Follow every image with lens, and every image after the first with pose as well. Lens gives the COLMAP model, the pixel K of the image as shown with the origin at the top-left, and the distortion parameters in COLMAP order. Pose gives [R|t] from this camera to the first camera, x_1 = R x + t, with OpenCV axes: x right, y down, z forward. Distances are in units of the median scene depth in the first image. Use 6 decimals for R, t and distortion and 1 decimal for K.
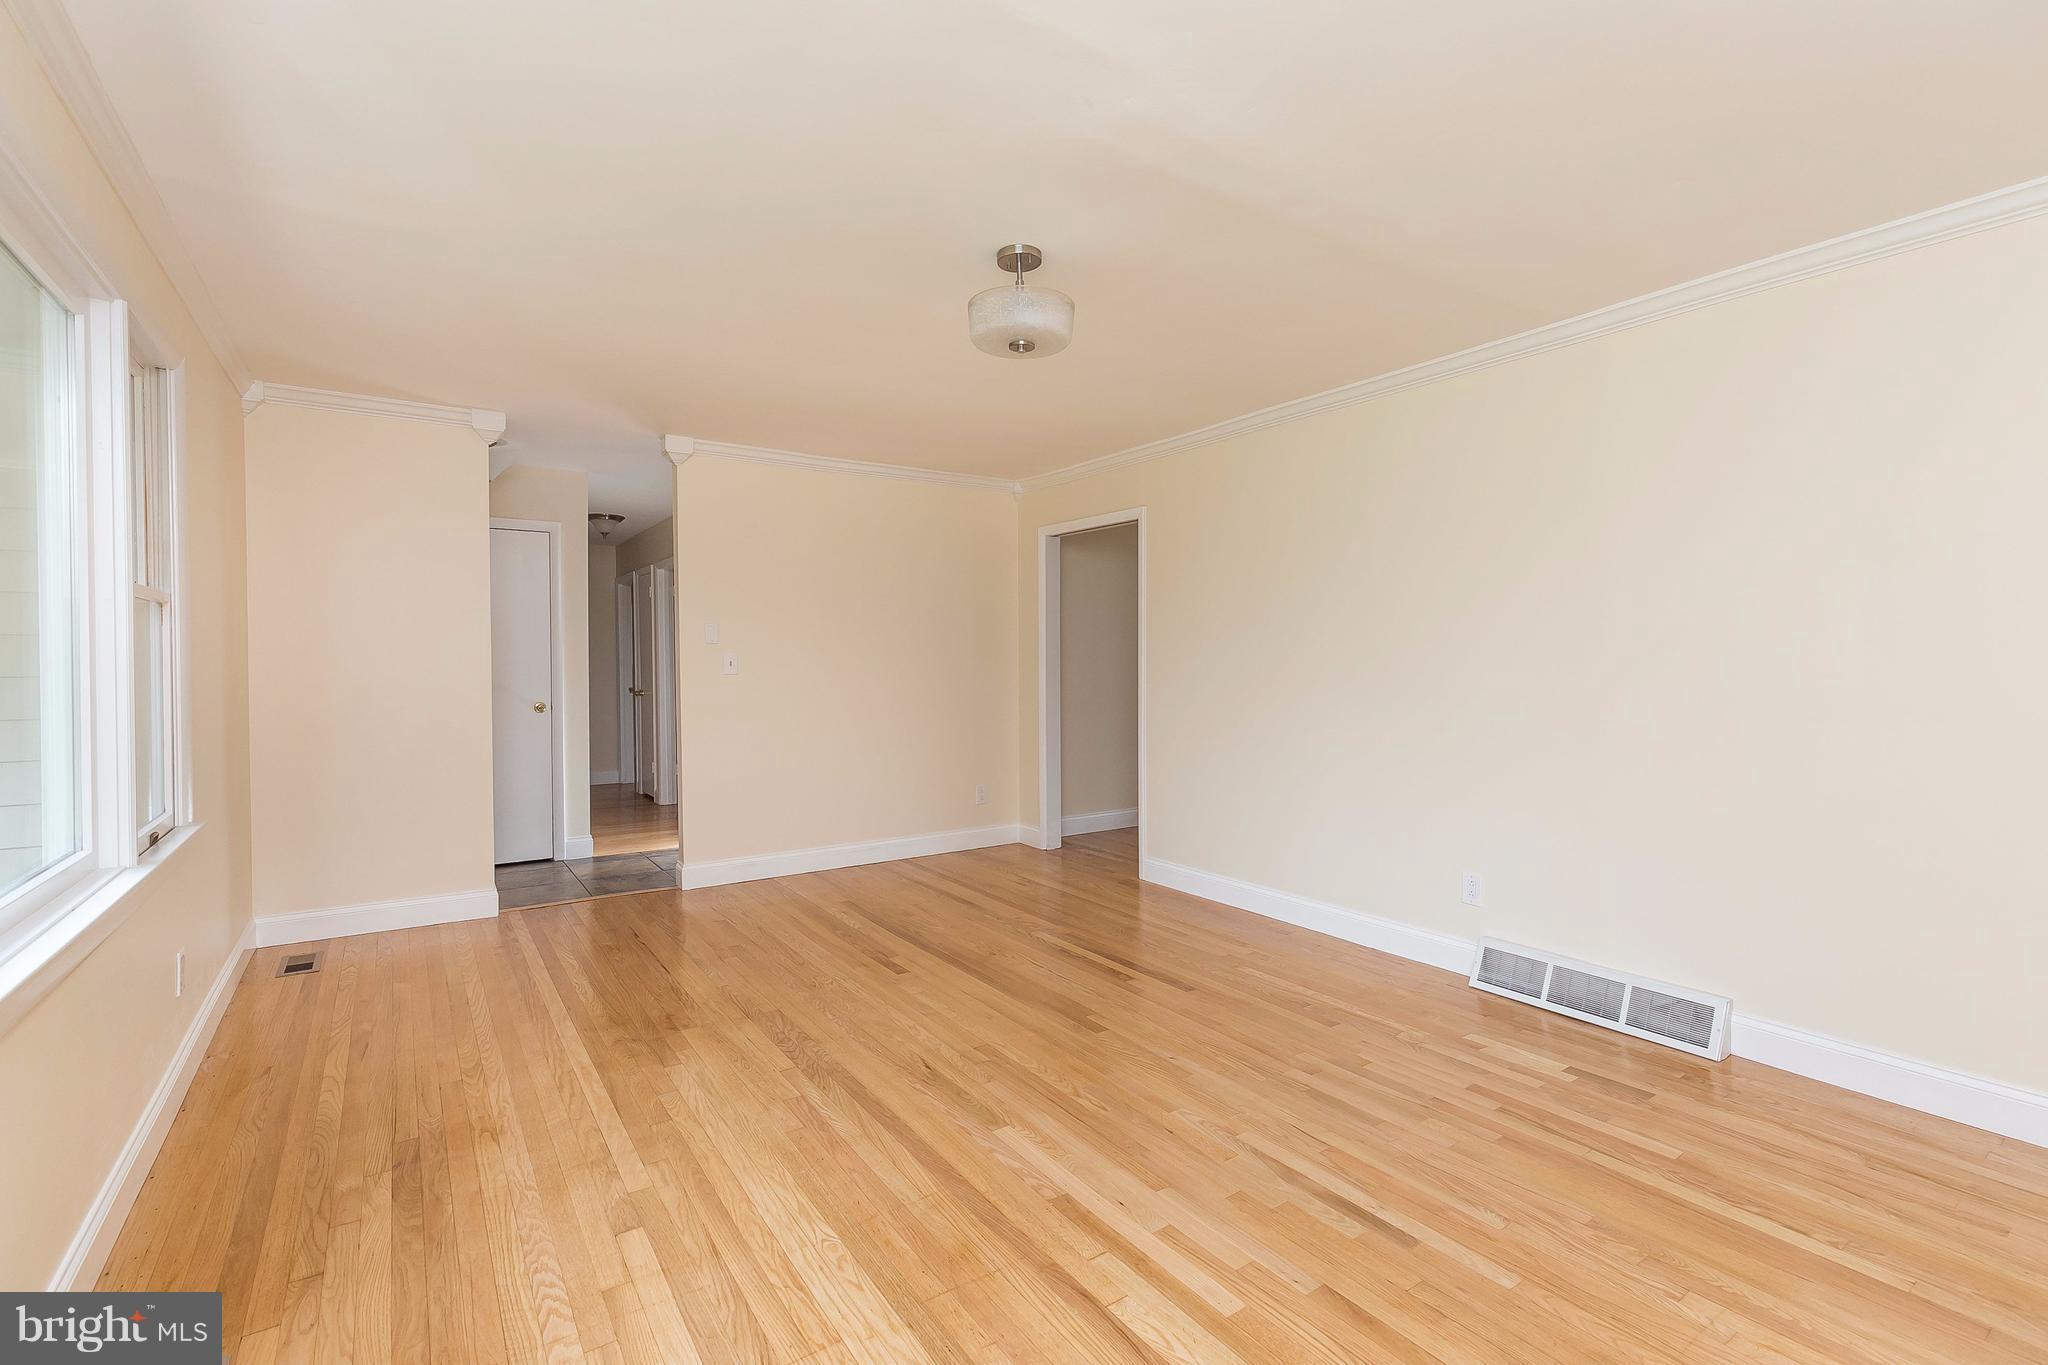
lens RADIAL K [[914.1, 0, 1025.2], [0, 914.1, 674.6], [0, 0, 1]] dist [0.006827, -0.003742]
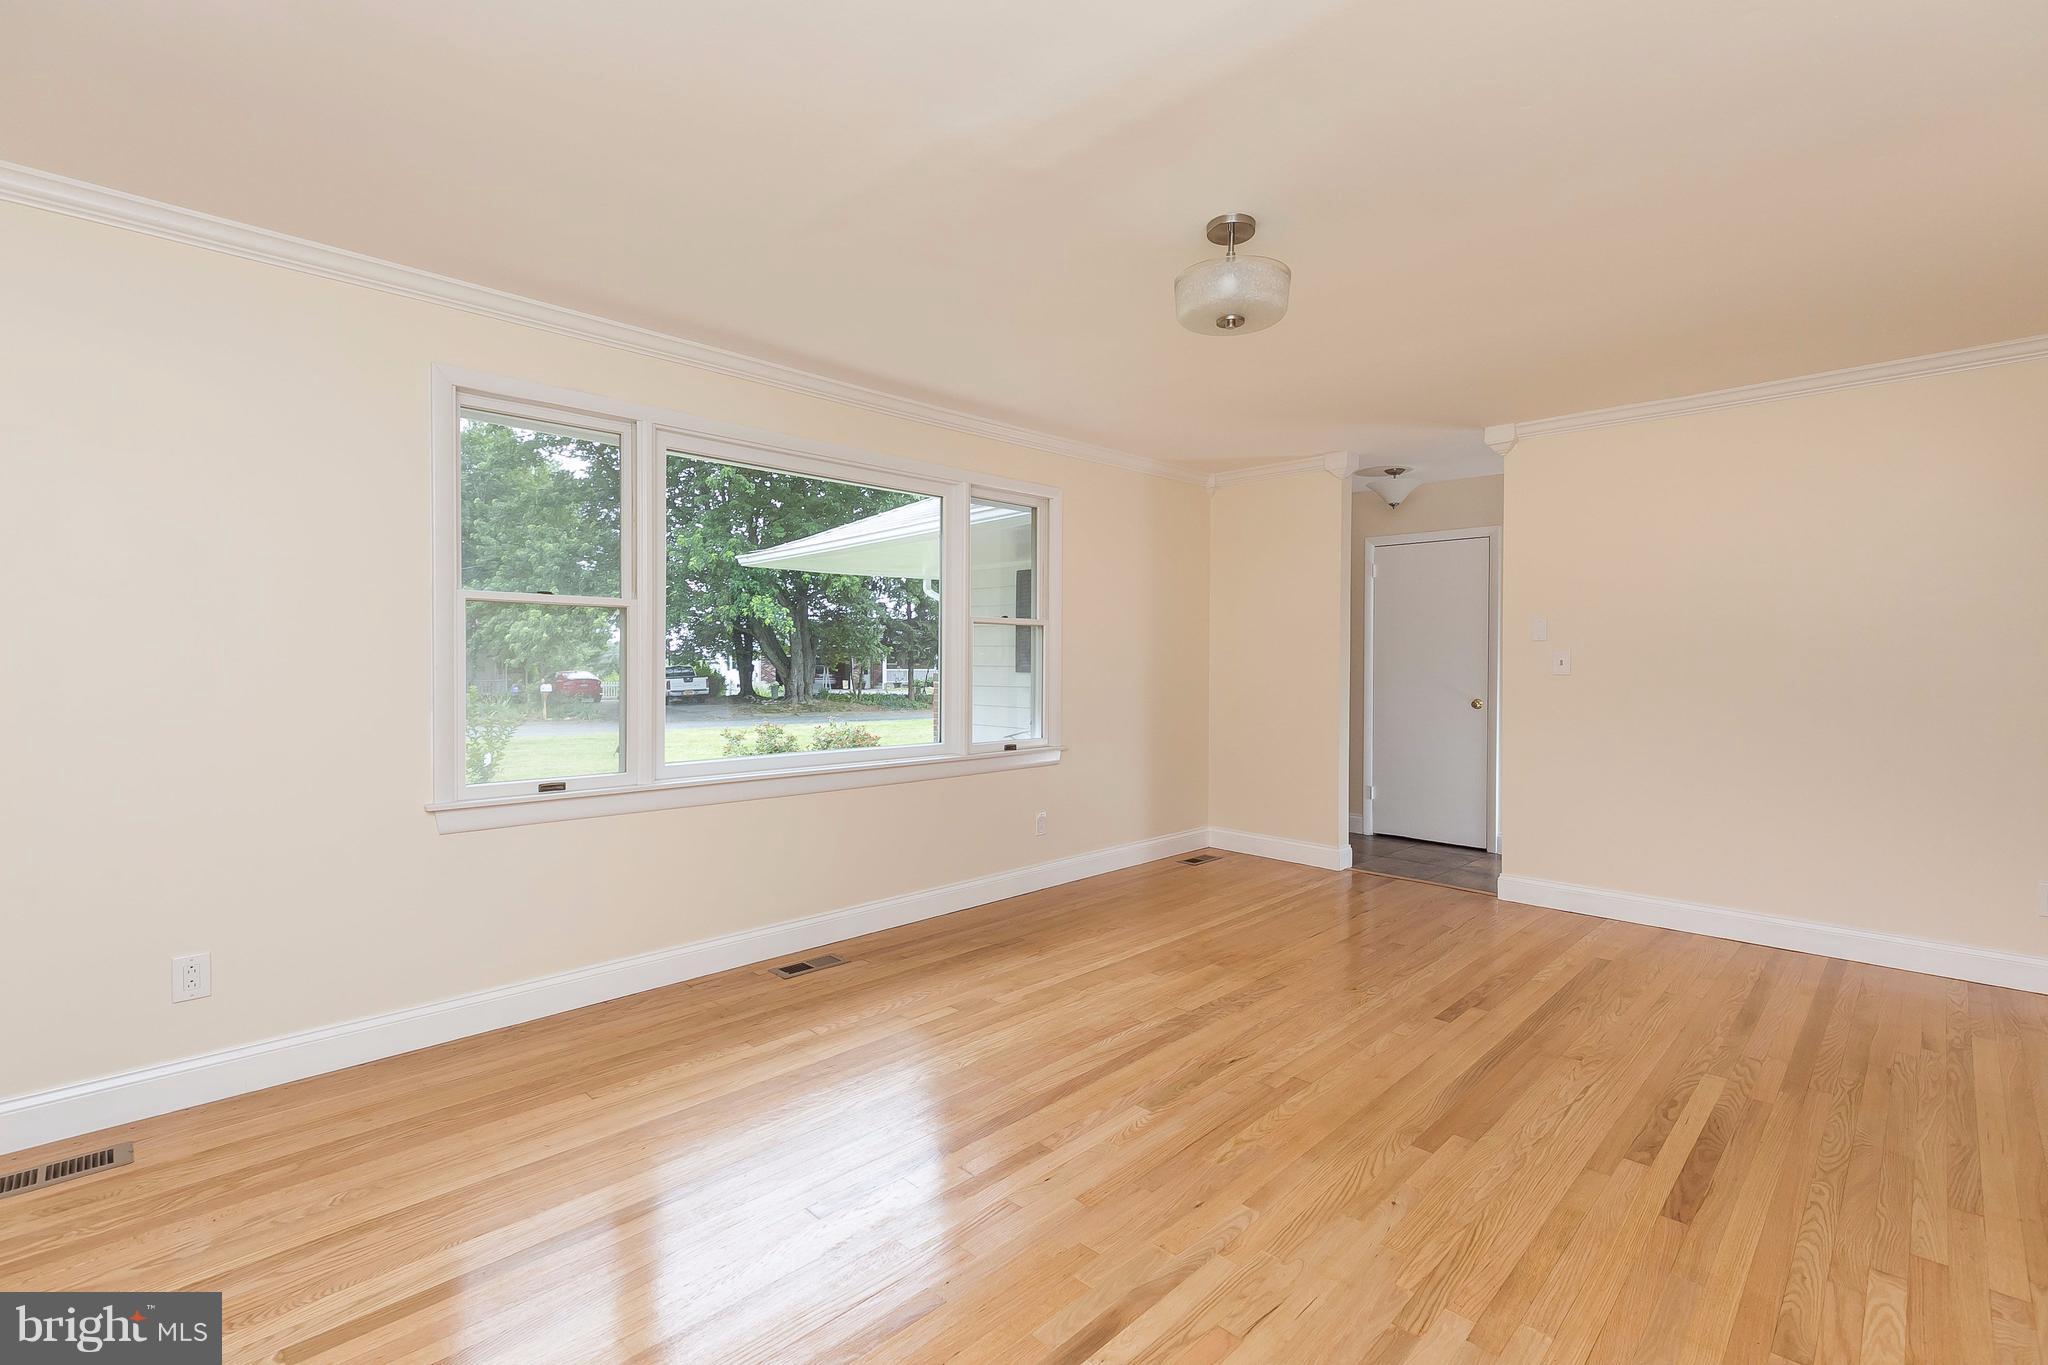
lens RADIAL K [[914.1, 0, 1020.3], [0, 914.1, 673.4], [0, 0, 1]] dist [0.006827, -0.003742]
pose [[0.182190, 0.017844, -0.983101, 0.831445], [-0.023738, 0.999624, 0.013744, -0.002686], [0.982977, 0.020833, 0.182545, 0.583118]]
